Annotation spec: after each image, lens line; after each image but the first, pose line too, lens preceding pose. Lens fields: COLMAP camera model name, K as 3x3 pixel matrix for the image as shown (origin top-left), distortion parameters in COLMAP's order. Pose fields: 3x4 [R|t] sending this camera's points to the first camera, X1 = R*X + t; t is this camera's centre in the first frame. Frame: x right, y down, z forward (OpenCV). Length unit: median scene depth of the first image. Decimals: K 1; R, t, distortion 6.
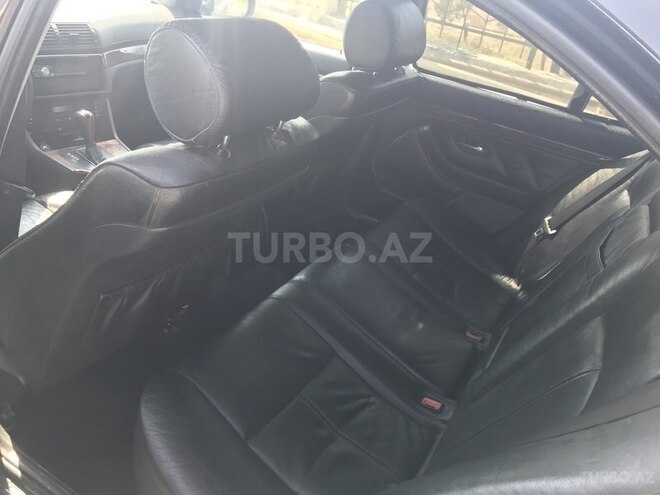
lens RADIAL K [[540.1, 0, 330.1], [0, 540.1, 248.2], [0, 0, 1]] dist [0.014950, -0.008926]
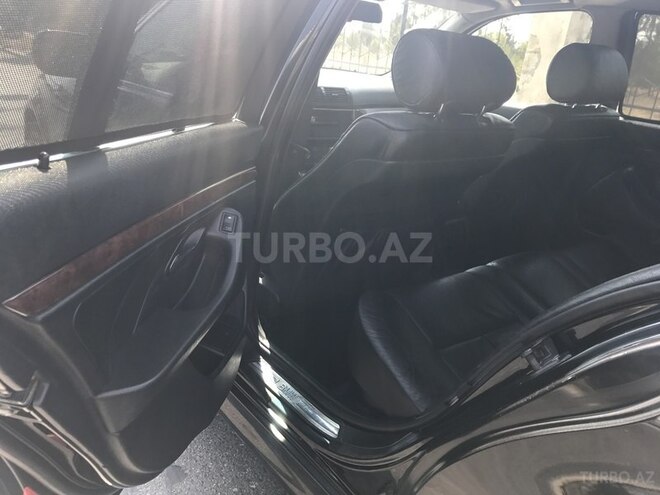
lens RADIAL K [[540.1, 0, 329.5], [0, 540.1, 246.8], [0, 0, 1]] dist [0.014950, -0.008926]
pose [[0.926229, 0.058382, -0.372414, 0.070965], [-0.134424, 0.974139, -0.181614, 0.379142], [0.352180, 0.218277, 0.910123, -0.262863]]
